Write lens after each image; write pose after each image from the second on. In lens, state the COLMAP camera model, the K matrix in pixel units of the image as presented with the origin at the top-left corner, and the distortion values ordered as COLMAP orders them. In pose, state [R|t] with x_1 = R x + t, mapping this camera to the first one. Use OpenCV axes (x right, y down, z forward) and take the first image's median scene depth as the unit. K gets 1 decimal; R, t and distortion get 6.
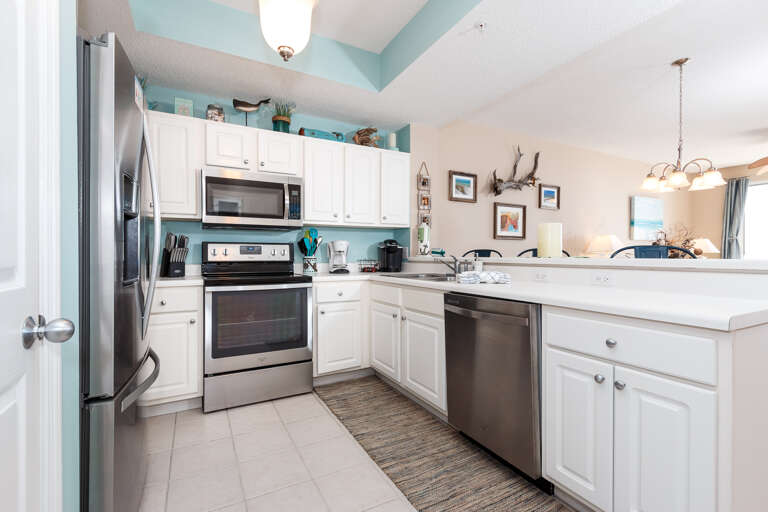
lens RADIAL K [[349.4, 0, 381.6], [0, 349.4, 253.7], [0, 0, 1]] dist [0.003934, 0.000213]
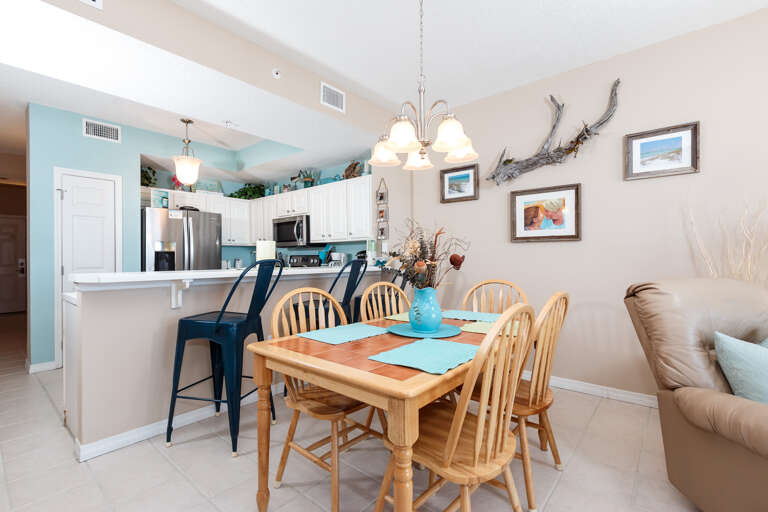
lens RADIAL K [[349.4, 0, 381.6], [0, 349.4, 253.7], [0, 0, 1]] dist [0.003934, 0.000213]
pose [[0.346125, -0.008464, -0.938150, 1.096976], [0.005515, 0.999960, -0.006986, -0.018937], [0.938172, -0.002756, 0.346158, 0.600469]]
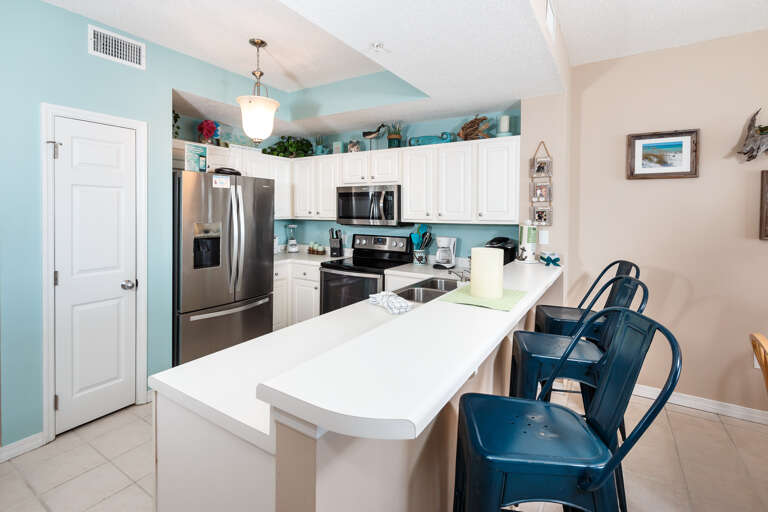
lens RADIAL K [[360.2, 0, 376.8], [0, 360.2, 211.8], [0, 0, 1]] dist [0.012789, 0.000089]
pose [[0.472298, 0.008064, -0.881402, 0.641883], [-0.006199, 0.999964, 0.005827, -0.102247], [0.881417, 0.002711, 0.472331, 0.277938]]
